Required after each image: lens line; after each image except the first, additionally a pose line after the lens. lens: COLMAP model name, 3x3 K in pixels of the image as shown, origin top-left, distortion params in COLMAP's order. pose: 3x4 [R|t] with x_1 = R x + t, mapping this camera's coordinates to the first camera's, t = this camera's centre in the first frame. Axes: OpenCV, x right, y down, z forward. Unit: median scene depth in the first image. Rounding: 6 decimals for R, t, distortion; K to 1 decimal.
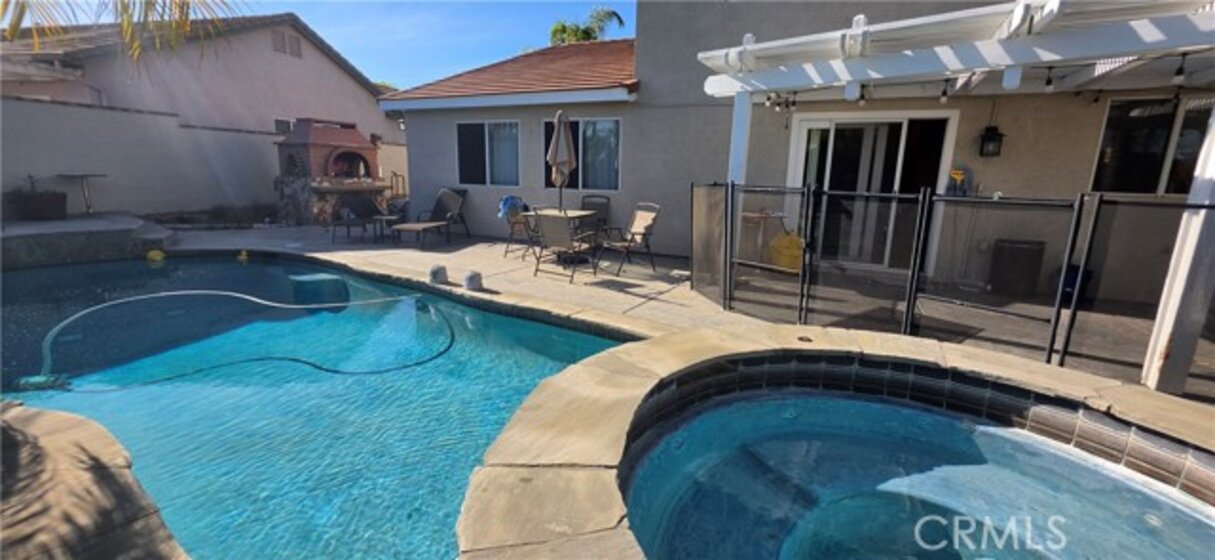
lens RADIAL K [[484.1, 0, 606.6], [0, 484.1, 271.3], [0, 0, 1]] dist [-0.001056, -0.000157]
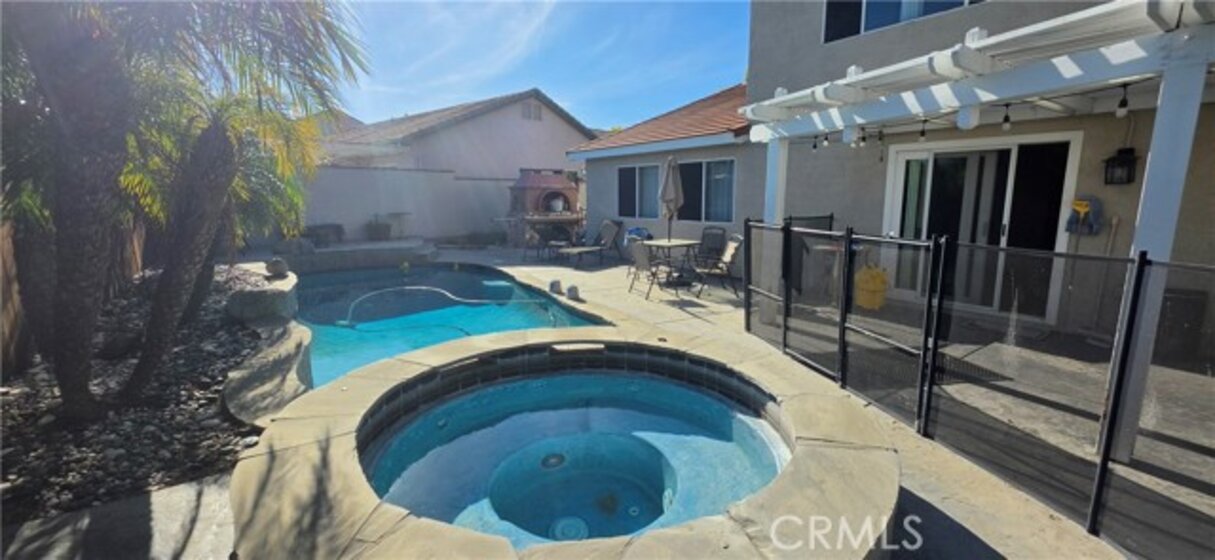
lens RADIAL K [[484.1, 0, 606.6], [0, 484.1, 271.3], [0, 0, 1]] dist [-0.001056, -0.000157]
pose [[0.883411, 0.046667, -0.466269, 0.353636], [-0.072034, 0.996726, -0.036719, 0.004067], [0.463029, 0.066025, 0.883881, -0.112560]]
